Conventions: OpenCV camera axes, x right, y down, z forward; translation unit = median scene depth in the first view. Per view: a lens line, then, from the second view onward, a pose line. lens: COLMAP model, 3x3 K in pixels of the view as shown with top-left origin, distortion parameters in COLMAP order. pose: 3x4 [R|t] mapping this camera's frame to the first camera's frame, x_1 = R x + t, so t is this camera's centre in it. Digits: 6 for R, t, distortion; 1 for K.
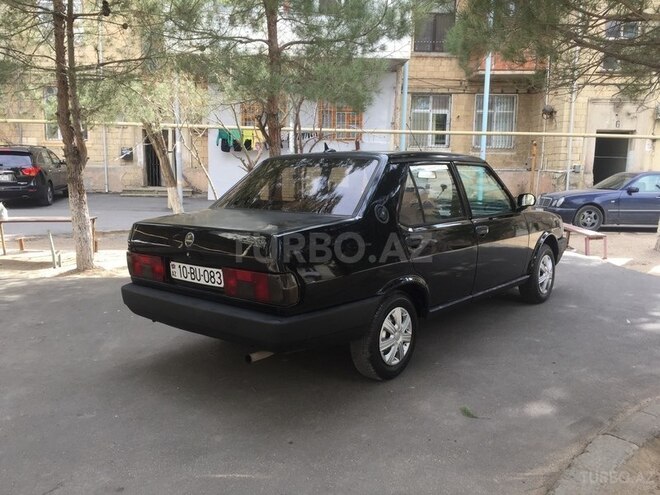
lens RADIAL K [[576.4, 0, 330.0], [0, 576.4, 247.5], [0, 0, 1]] dist [0.029083, -0.010251]
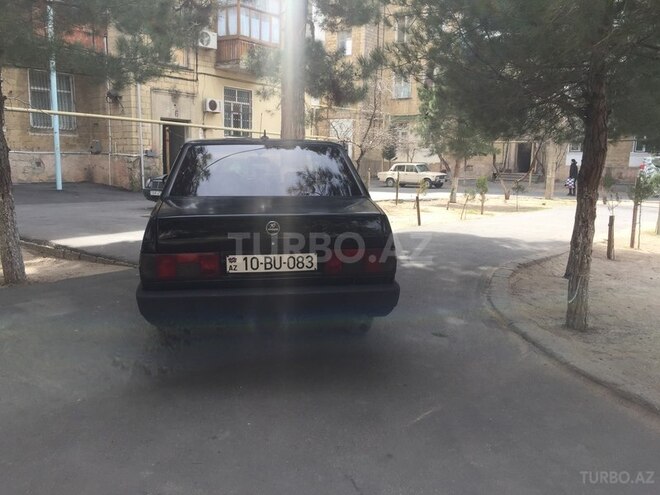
lens RADIAL K [[576.4, 0, 330.0], [0, 576.4, 247.5], [0, 0, 1]] dist [0.029083, -0.010251]
pose [[0.647701, -0.111456, 0.753698, -0.181222], [0.089266, 0.993530, 0.070210, -0.008142], [-0.756647, 0.021805, 0.653460, 0.056086]]
